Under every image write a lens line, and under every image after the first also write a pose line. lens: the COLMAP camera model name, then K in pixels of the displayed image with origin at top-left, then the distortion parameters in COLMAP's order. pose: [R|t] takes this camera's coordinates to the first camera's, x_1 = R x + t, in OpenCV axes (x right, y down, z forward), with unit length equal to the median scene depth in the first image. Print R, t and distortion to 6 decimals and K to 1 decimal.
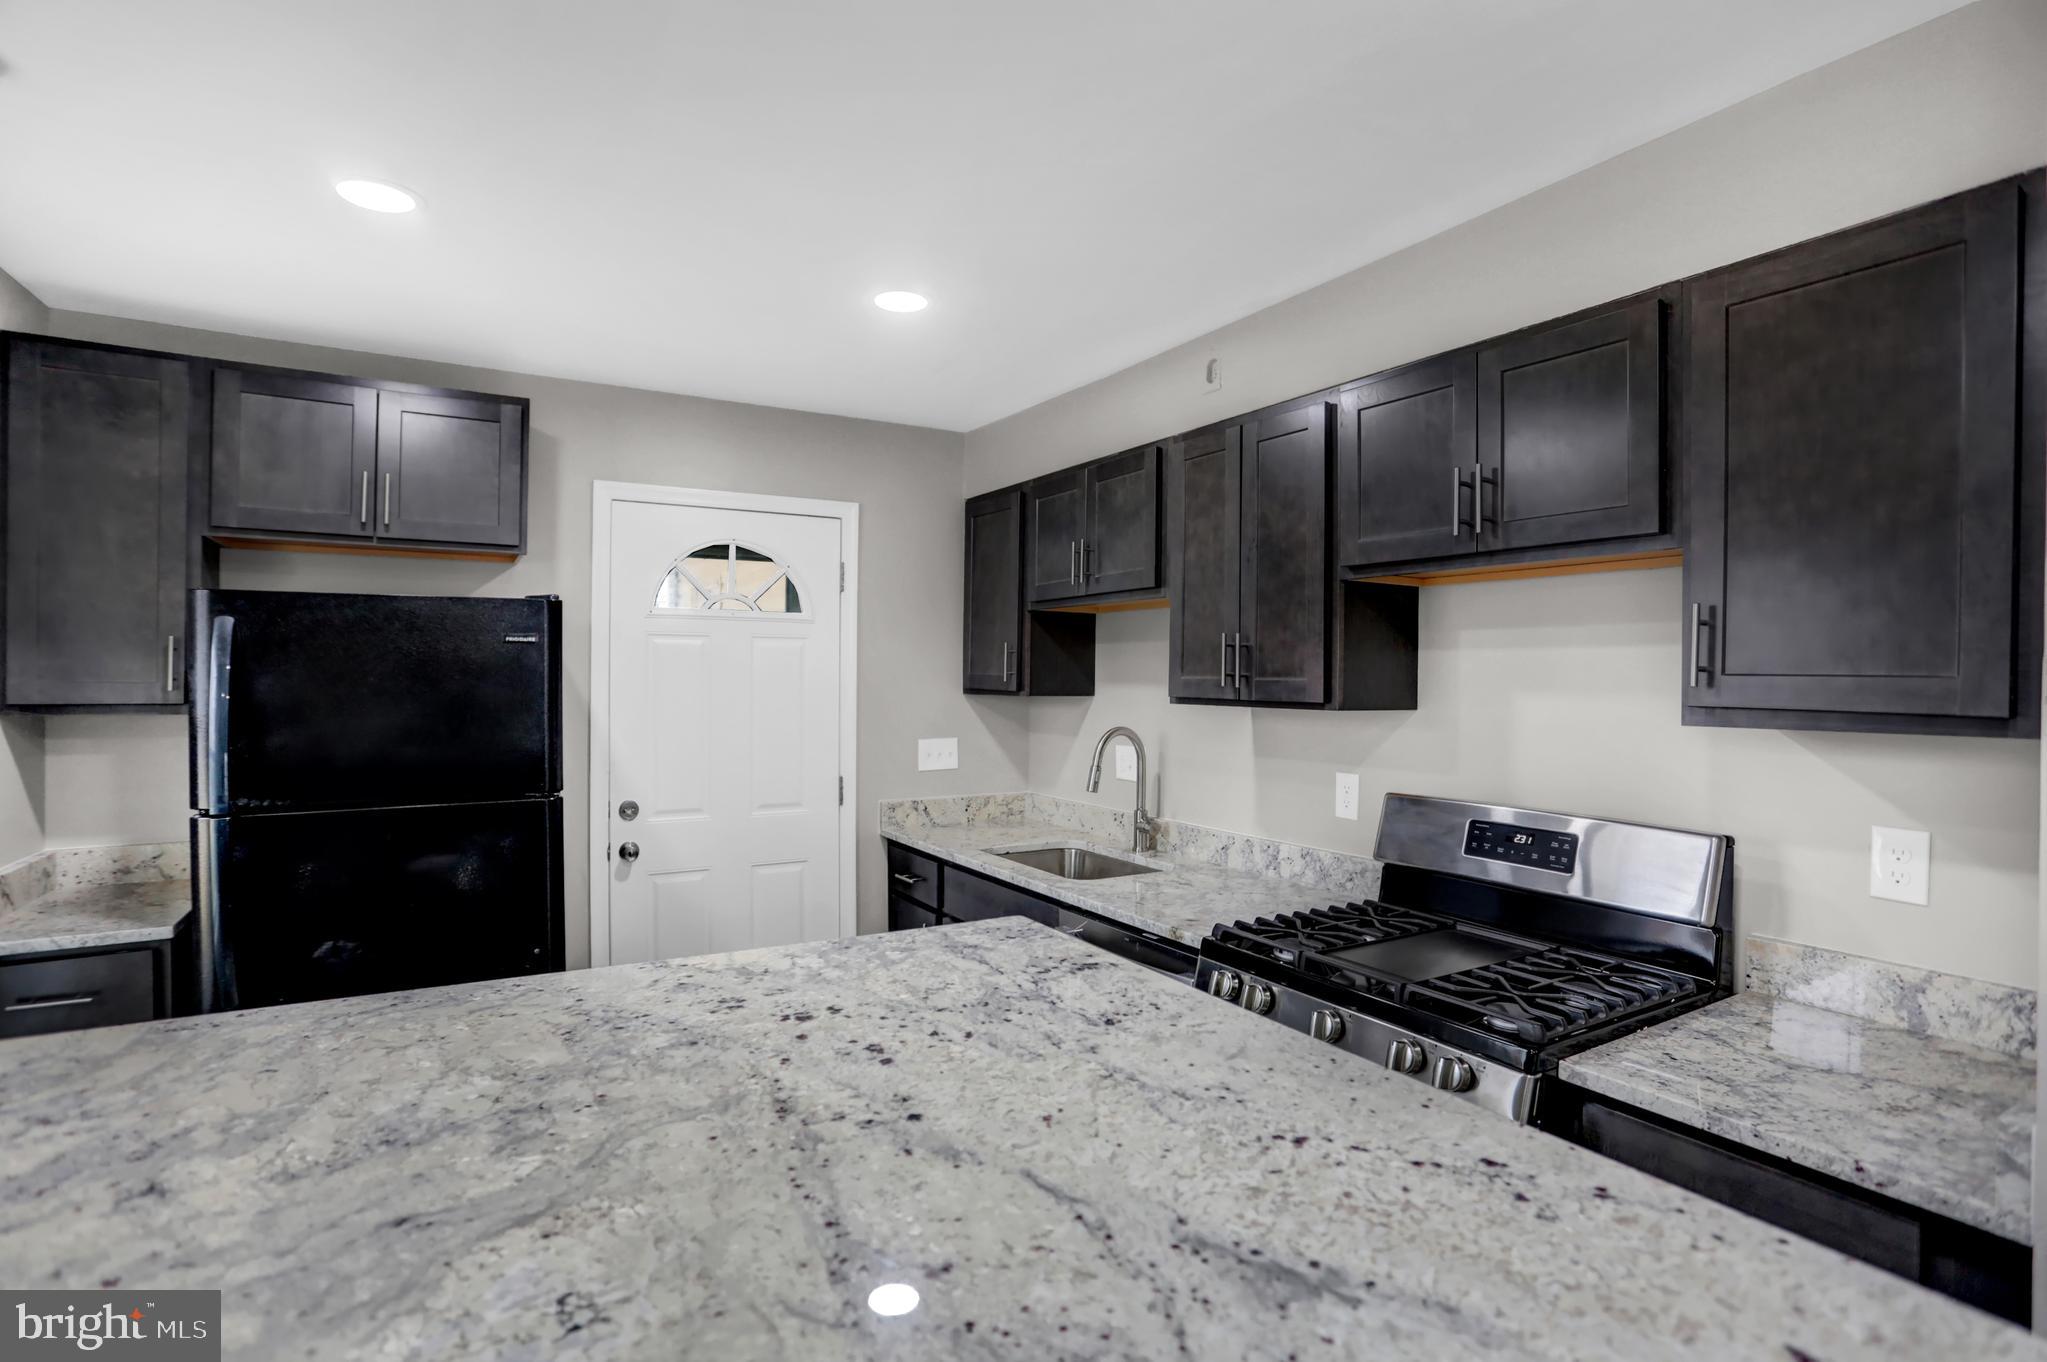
lens RADIAL K [[988.0, 0, 1035.9], [0, 988.0, 680.0], [0, 0, 1]] dist [-0.076951, 0.033387]
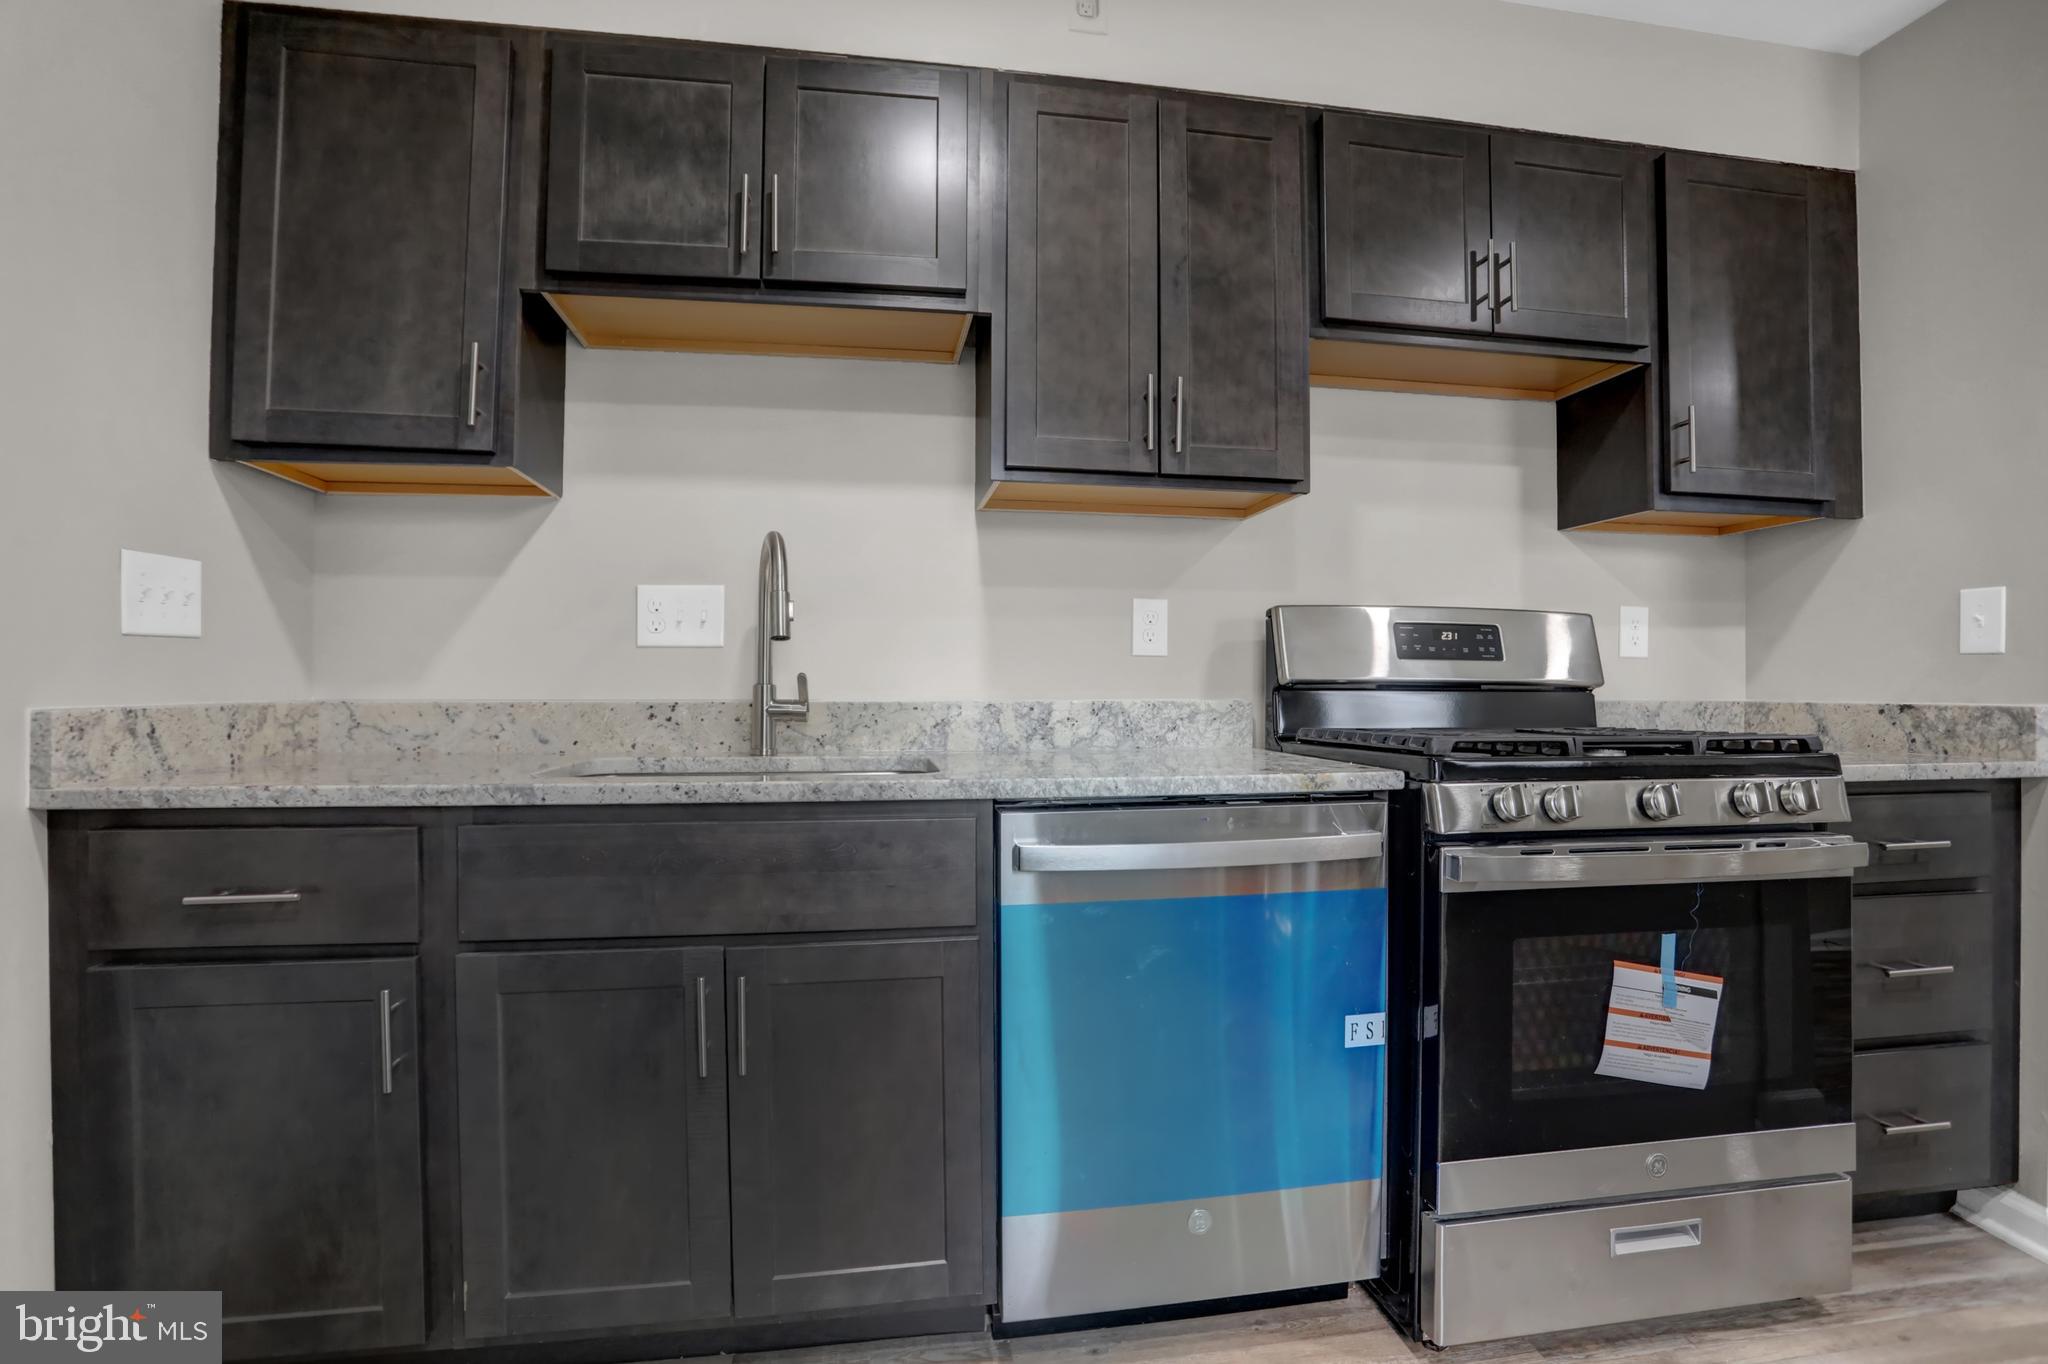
lens RADIAL K [[1012.7, 0, 1024.0], [0, 1012.7, 682.0], [0, 0, 1]] dist [-0.074618, 0.036518]
pose [[0.373992, -0.002403, 0.927429, -0.440319], [0.003613, 0.999993, 0.001134, 0.147976], [-0.927425, 0.002927, 0.373998, 0.722183]]
